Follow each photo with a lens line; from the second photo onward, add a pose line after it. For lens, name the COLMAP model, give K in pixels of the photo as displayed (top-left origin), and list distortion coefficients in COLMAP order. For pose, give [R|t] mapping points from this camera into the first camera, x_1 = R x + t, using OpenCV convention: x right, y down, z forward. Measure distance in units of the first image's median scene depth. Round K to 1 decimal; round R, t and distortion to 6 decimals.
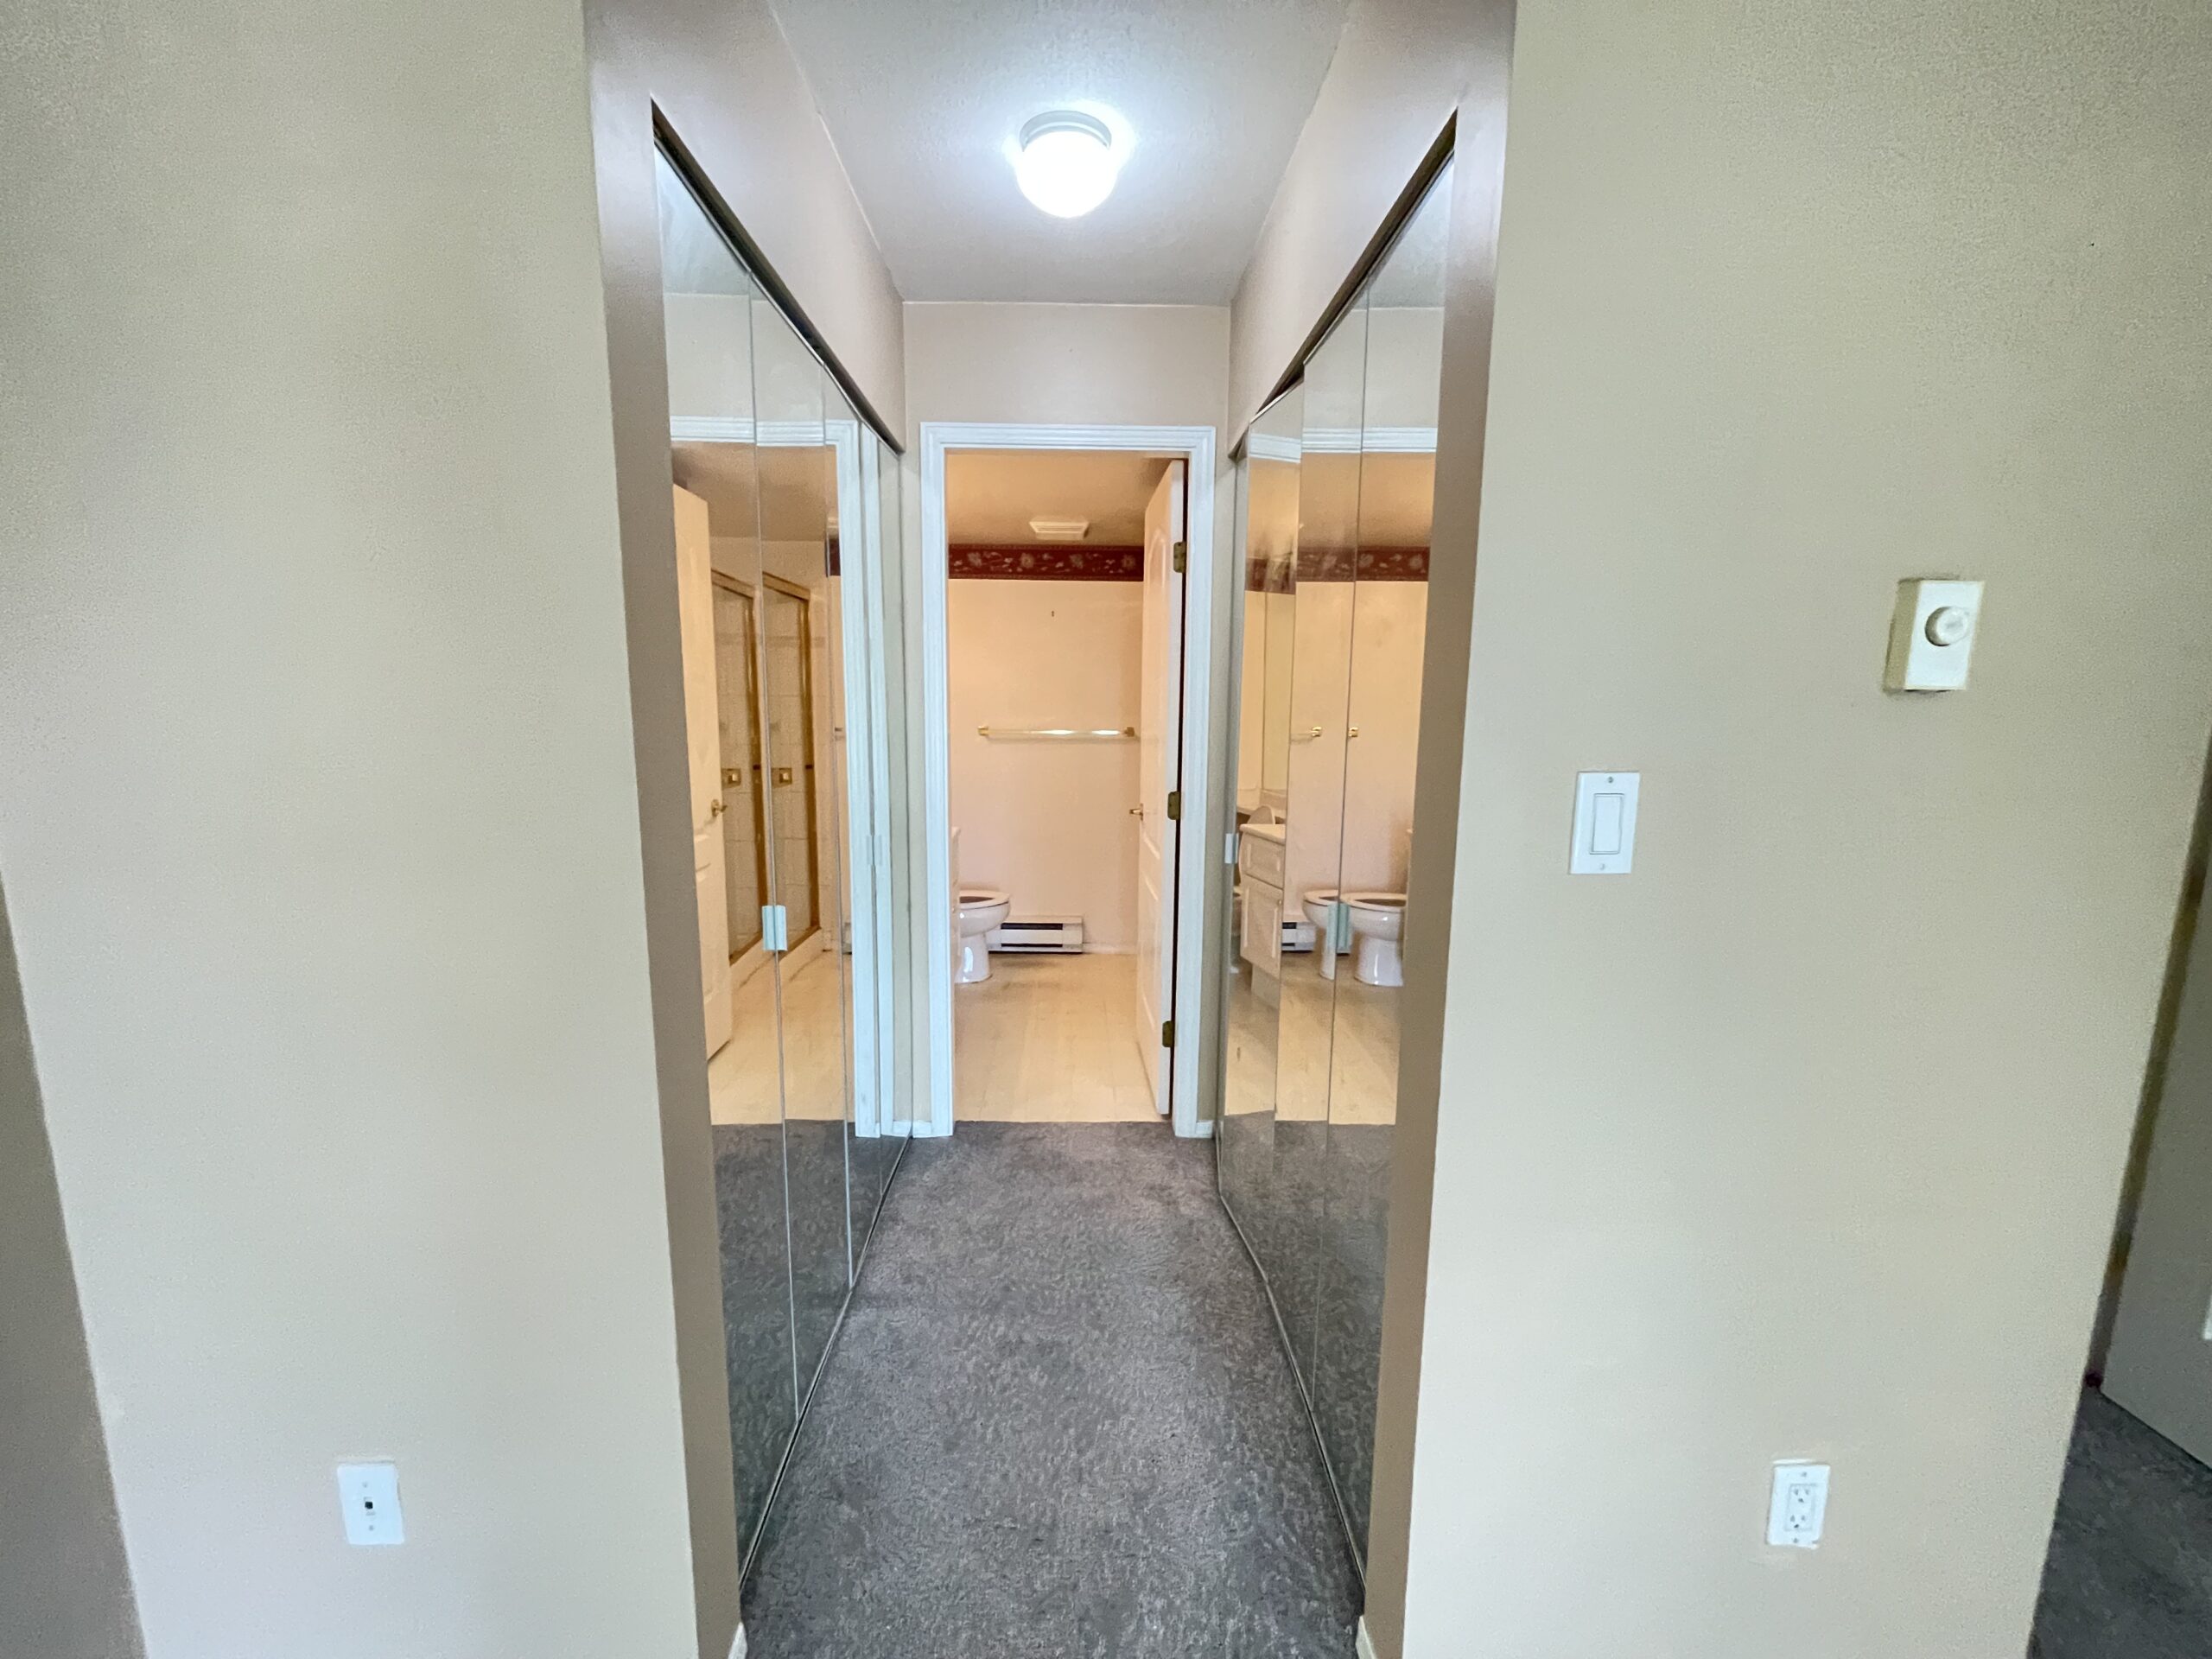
lens RADIAL K [[891.4, 0, 1099.1], [0, 891.4, 834.1], [0, 0, 1]] dist [-0.001209, -0.000335]
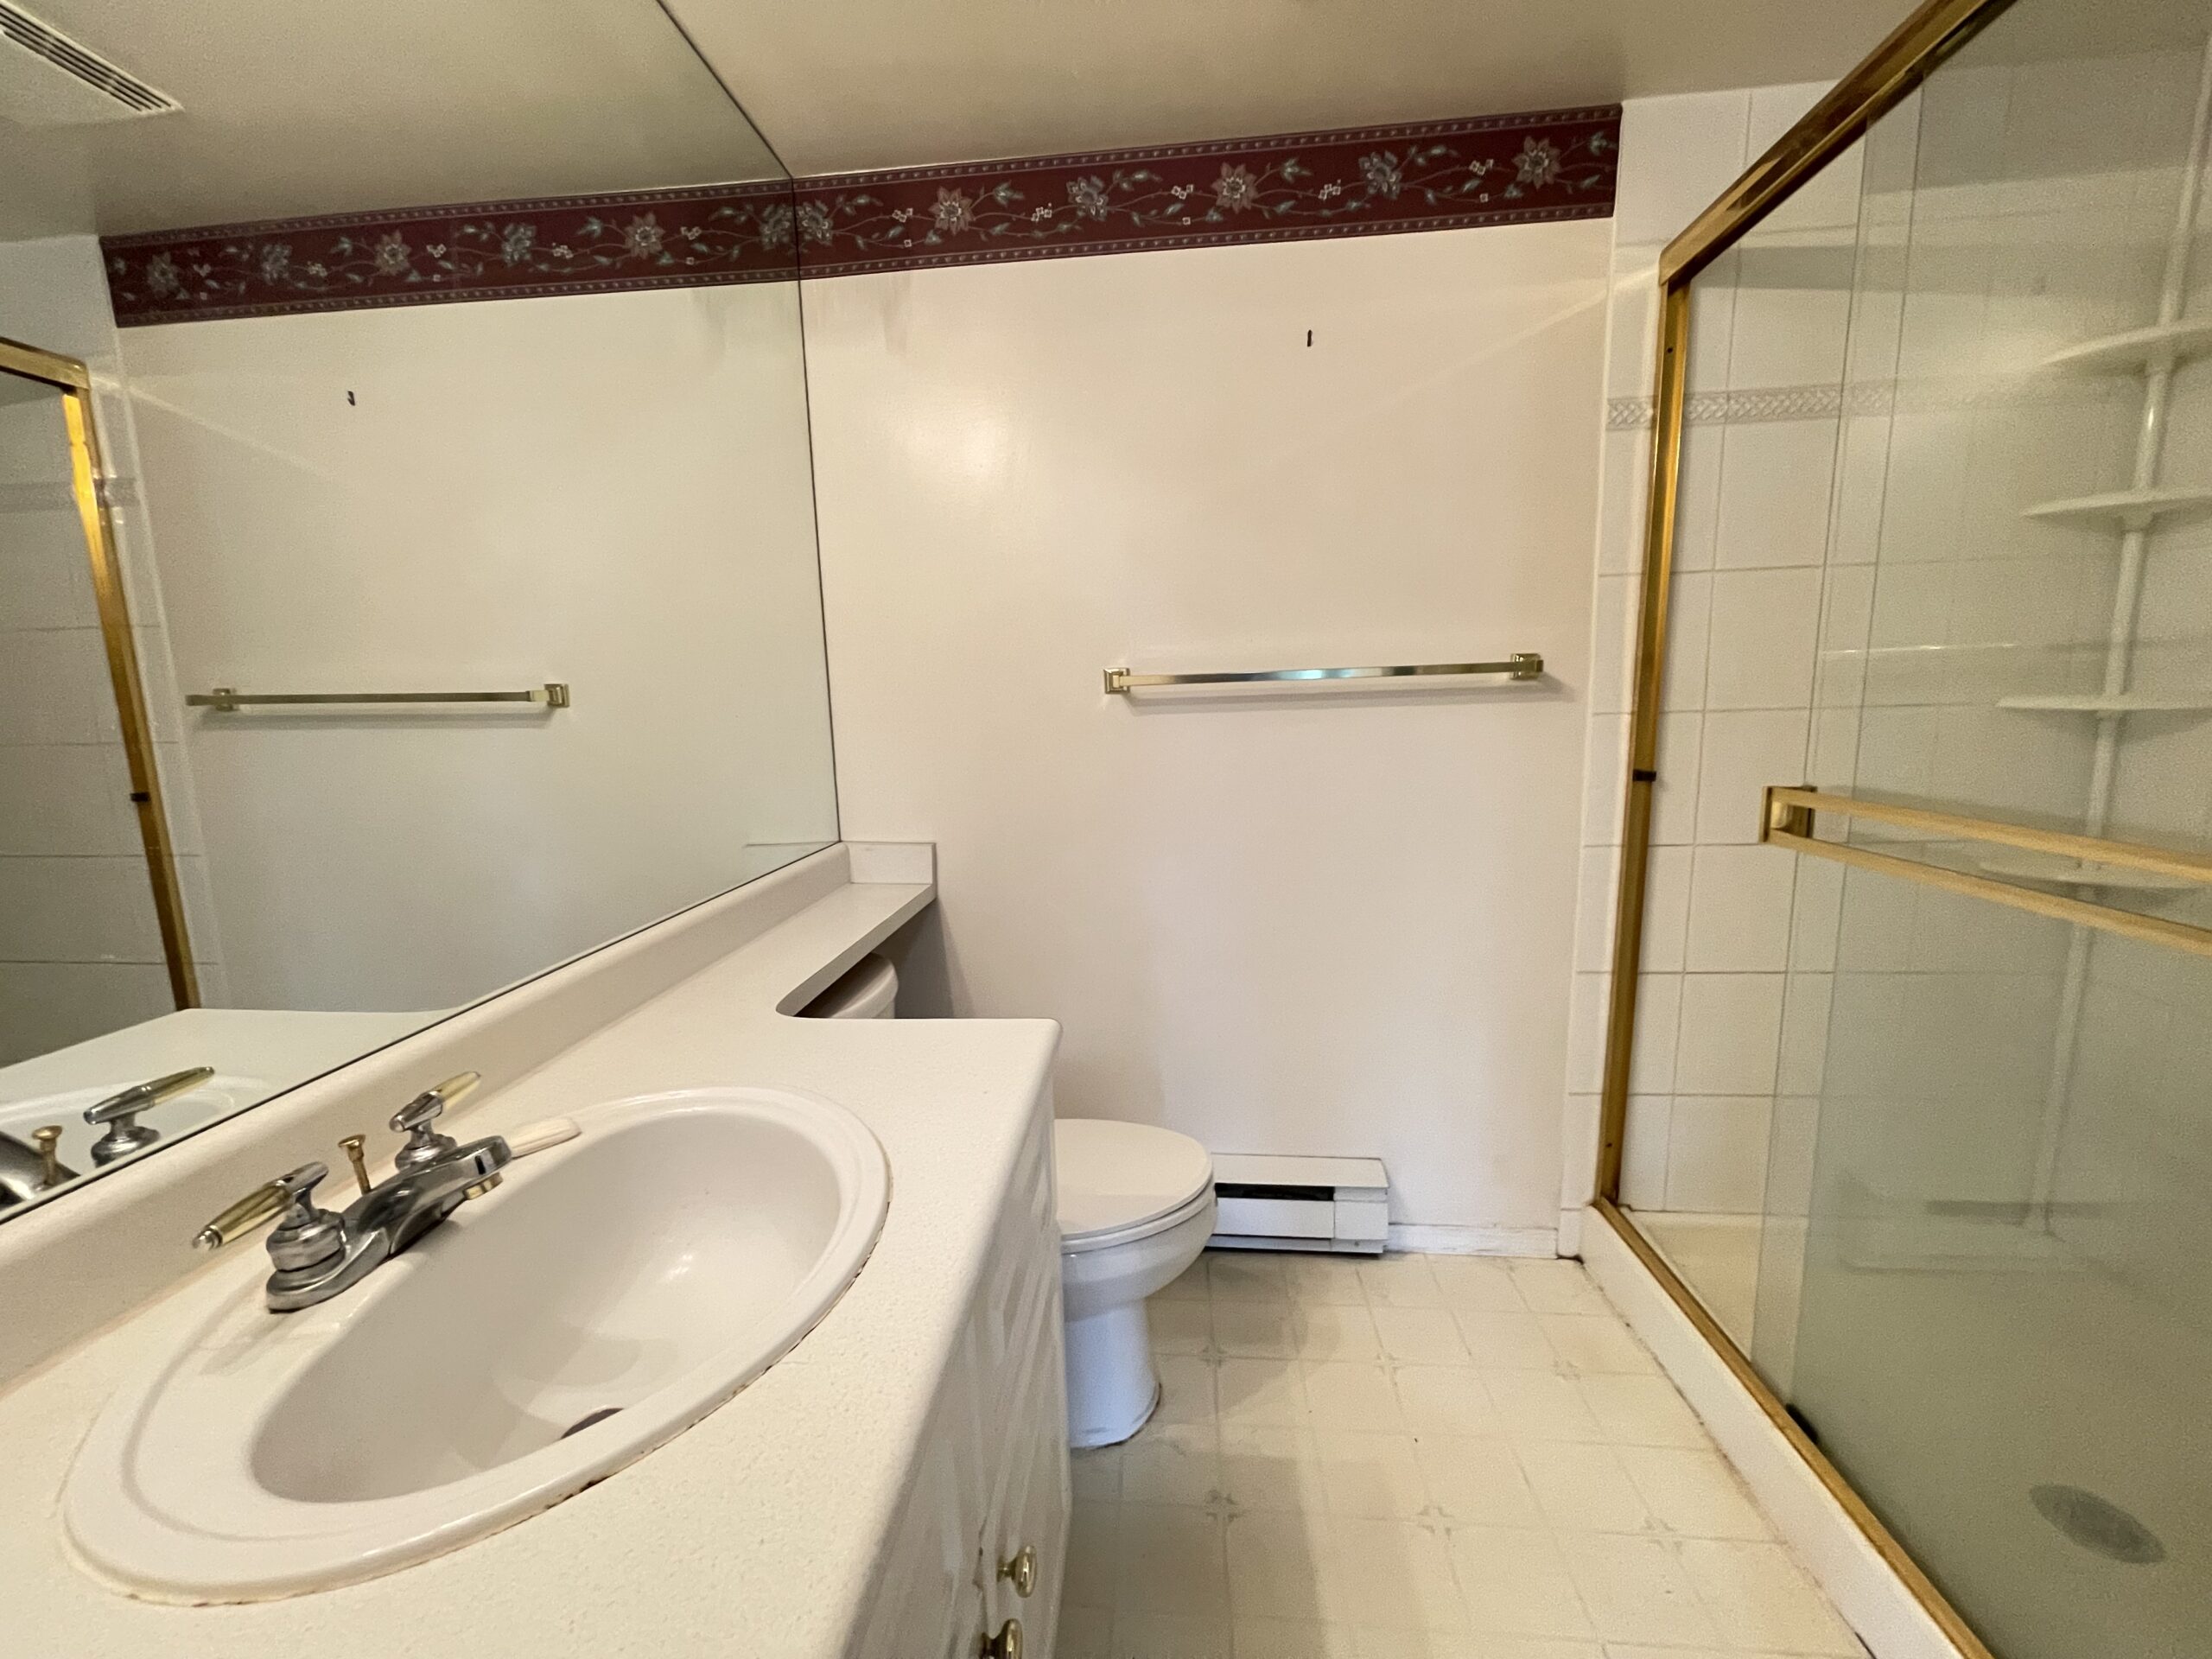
lens RADIAL K [[891.4, 0, 1109.0], [0, 891.4, 831.8], [0, 0, 1]] dist [-0.001209, -0.000335]
pose [[0.995431, -0.018607, -0.093649, -0.102179], [0.019423, 0.999781, 0.007809, -0.056188], [0.093483, -0.009593, 0.995575, 0.642029]]
